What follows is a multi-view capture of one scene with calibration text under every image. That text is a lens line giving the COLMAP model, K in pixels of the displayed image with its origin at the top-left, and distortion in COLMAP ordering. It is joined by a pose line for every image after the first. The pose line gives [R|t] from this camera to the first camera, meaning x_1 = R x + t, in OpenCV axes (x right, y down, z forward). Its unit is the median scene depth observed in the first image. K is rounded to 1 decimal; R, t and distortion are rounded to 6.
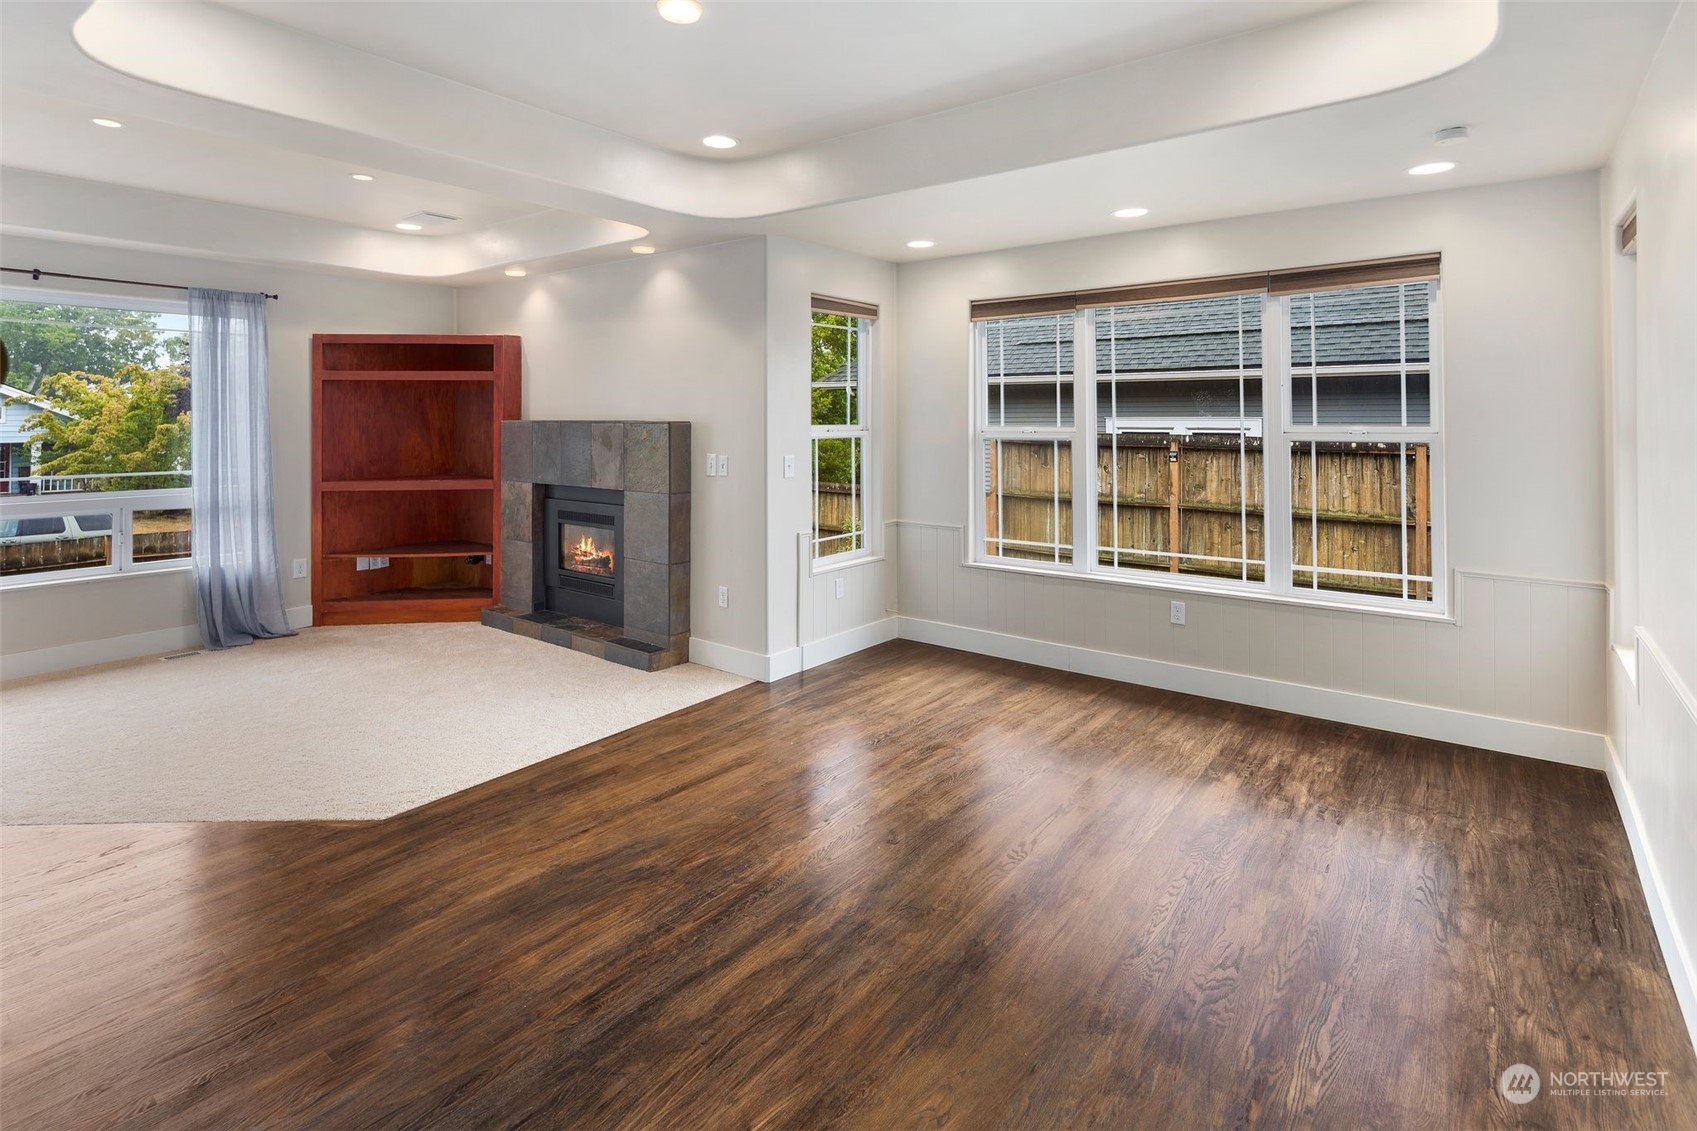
lens RADIAL K [[826.0, 0, 847.5], [0, 826.0, 403.3], [0, 0, 1]] dist [0.006231, -0.003816]
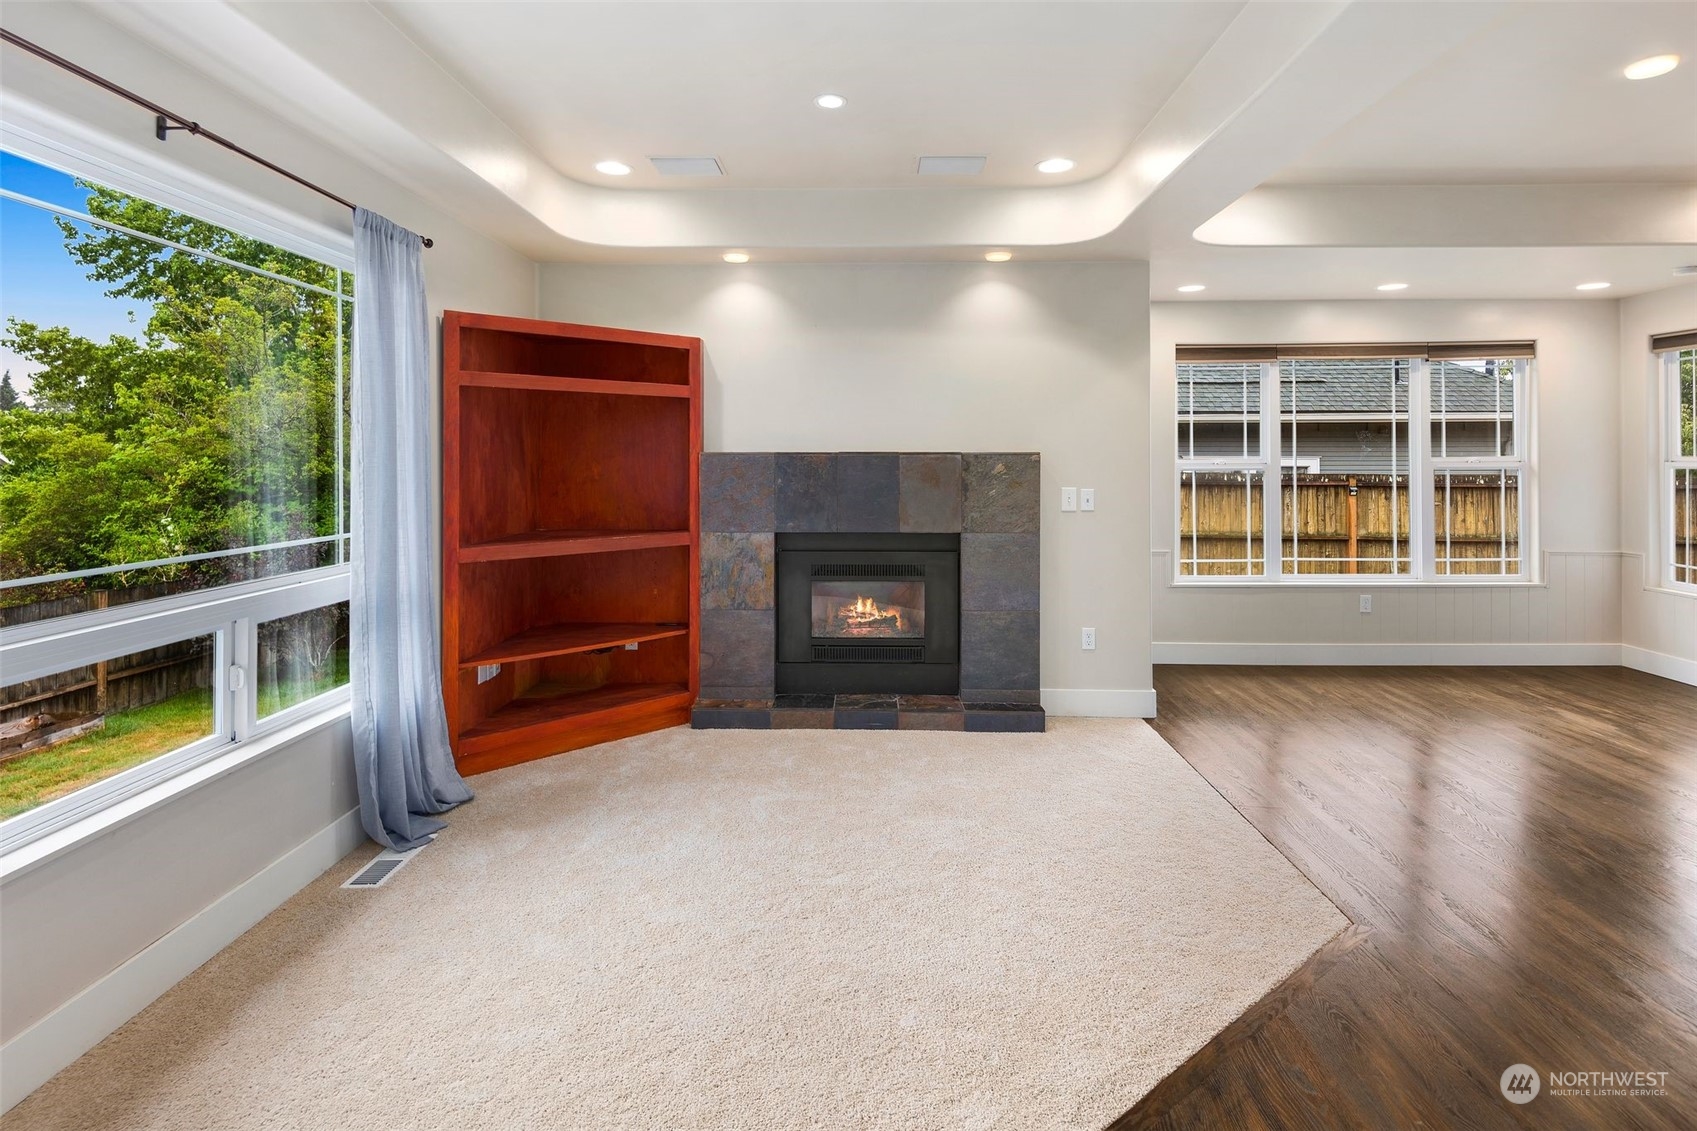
lens RADIAL K [[826.0, 0, 850.2], [0, 826.0, 453.2], [0, 0, 1]] dist [0.006231, -0.003816]
pose [[0.815136, 0.004947, 0.579249, -0.866753], [-0.009789, 0.999938, 0.005235, 0.019097], [-0.579188, -0.009938, 0.815134, 0.368462]]
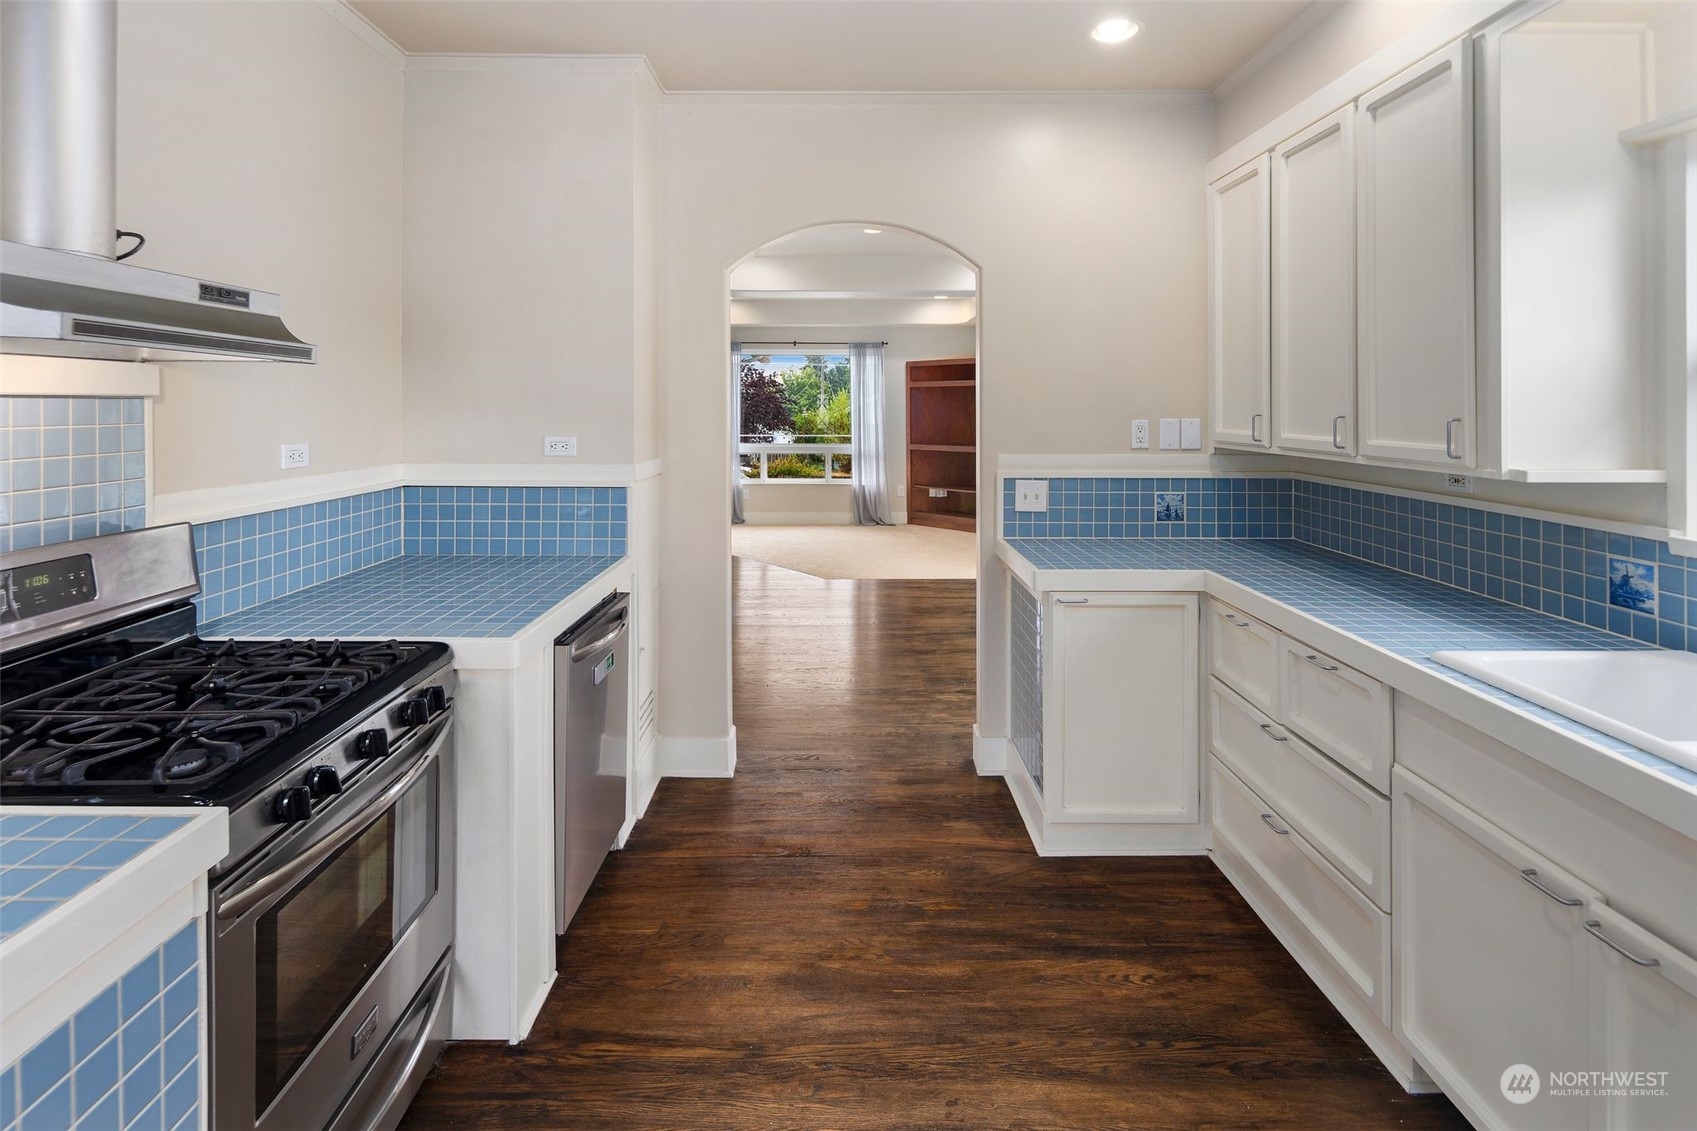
lens RADIAL K [[826.0, 0, 850.8], [0, 826.0, 403.1], [0, 0, 1]] dist [0.006231, -0.003816]
pose [[0.617880, -0.001287, -0.786272, 0.791954], [0.009766, 0.999934, 0.006038, -0.007147], [0.786212, -0.011409, 0.617852, -0.234792]]
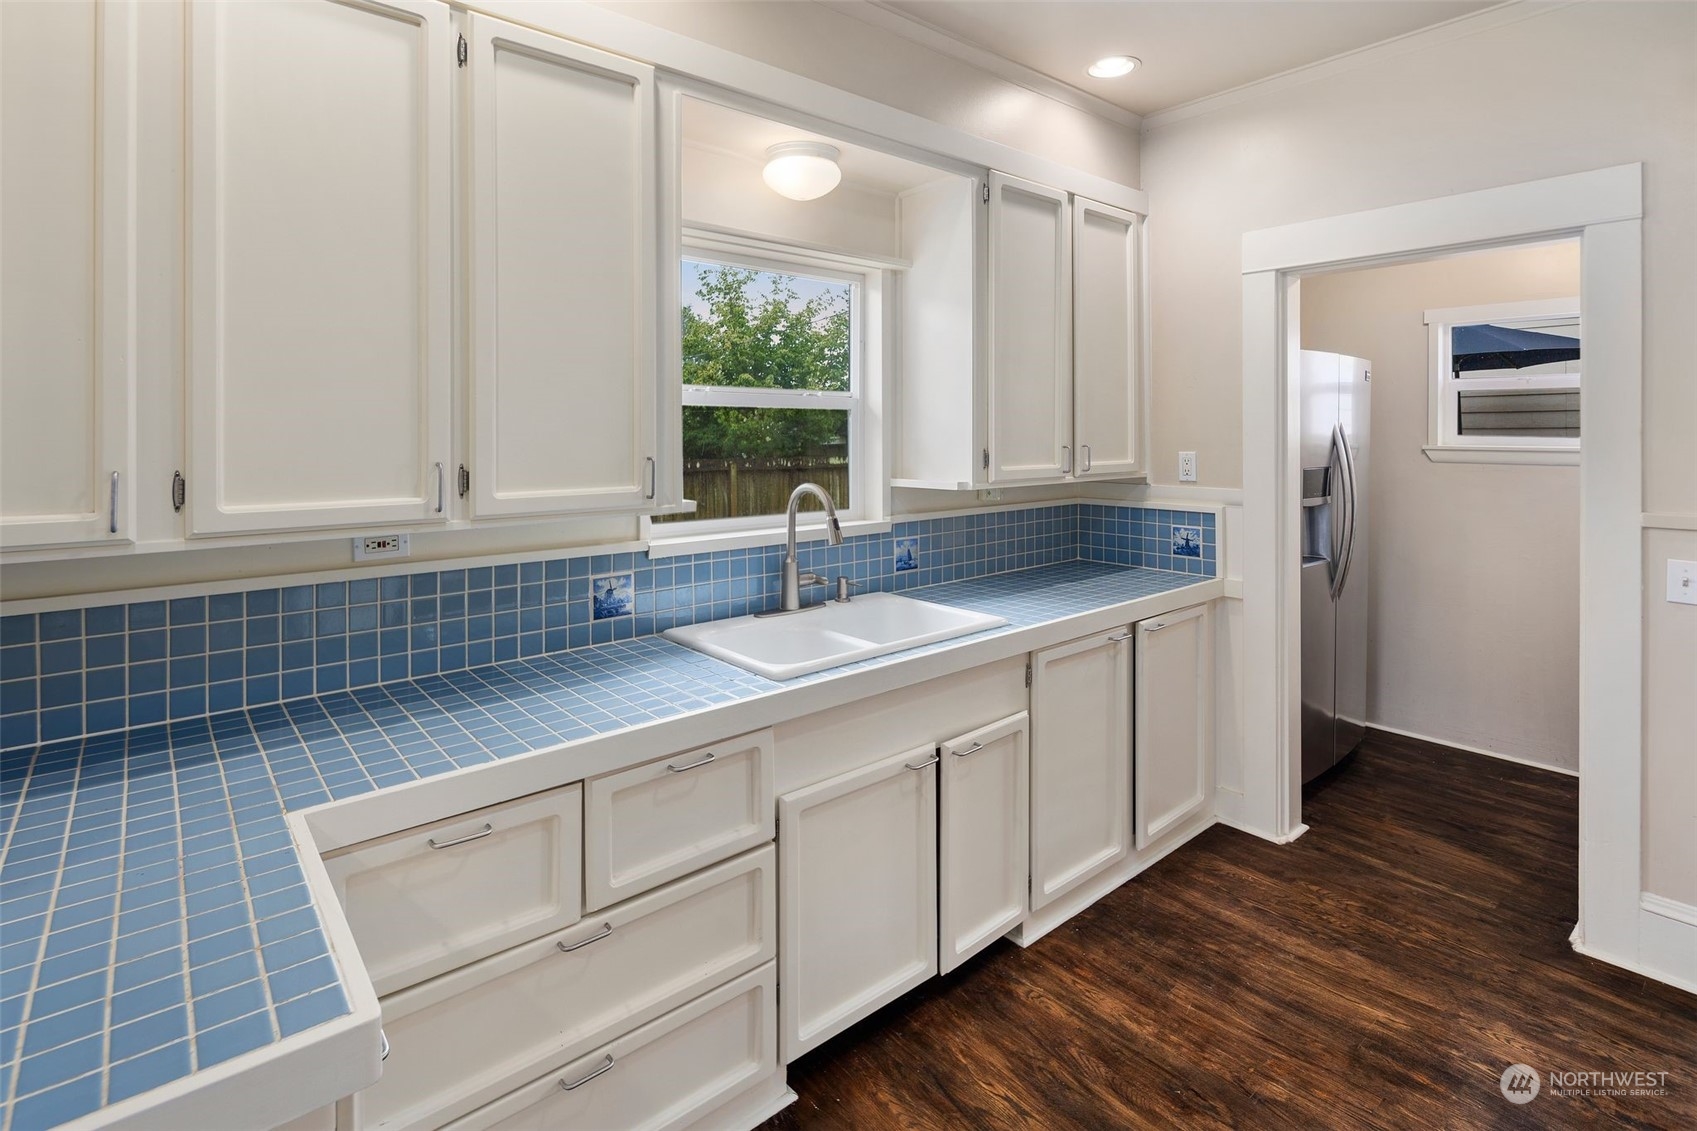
lens RADIAL K [[826.0, 0, 839.0], [0, 826.0, 433.0], [0, 0, 1]] dist [0.006231, -0.003816]
pose [[0.221969, -0.003288, 0.975048, 0.305459], [-0.006111, 0.999970, 0.004763, -0.008126], [-0.975035, -0.007016, 0.221942, 0.067958]]
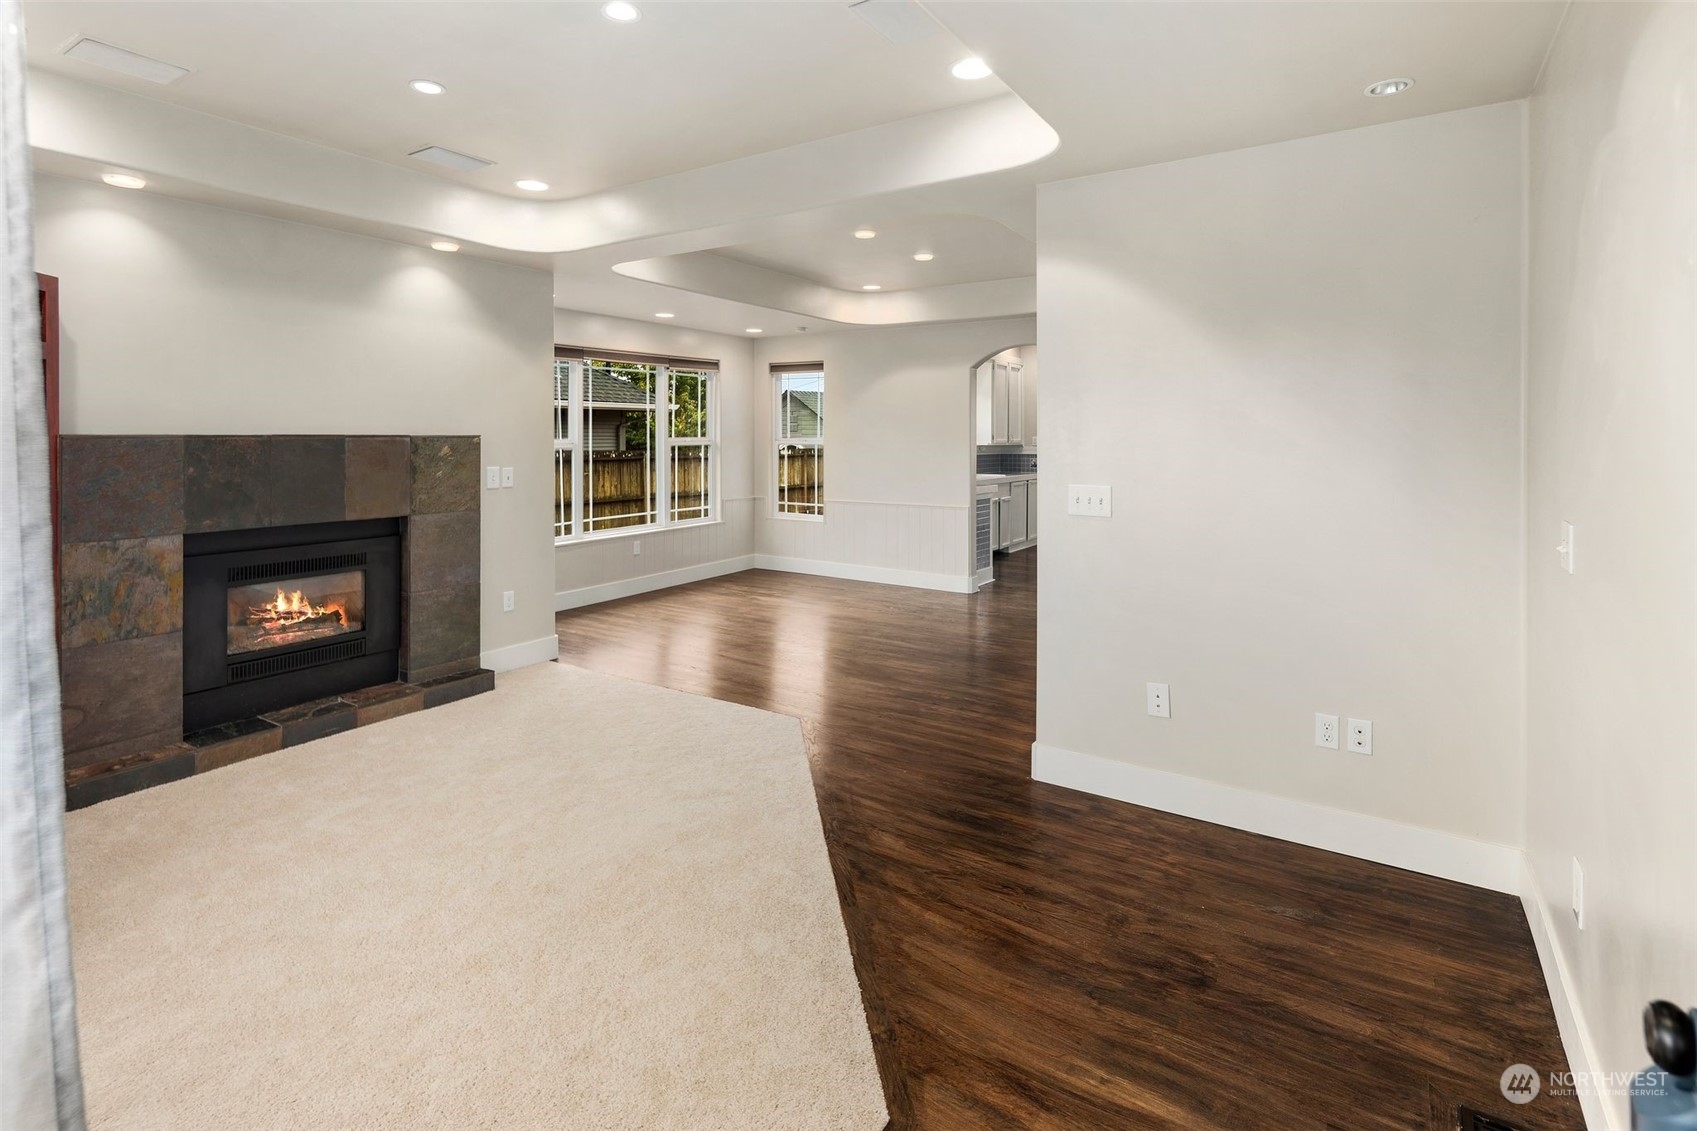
lens RADIAL K [[826.0, 0, 830.5], [0, 826.0, 438.3], [0, 0, 1]] dist [0.006231, -0.003816]
pose [[-0.058813, -0.001153, 0.998268, -1.161896], [-0.013364, 0.999911, 0.000368, 0.018597], [-0.998180, -0.013320, -0.058823, 0.616166]]
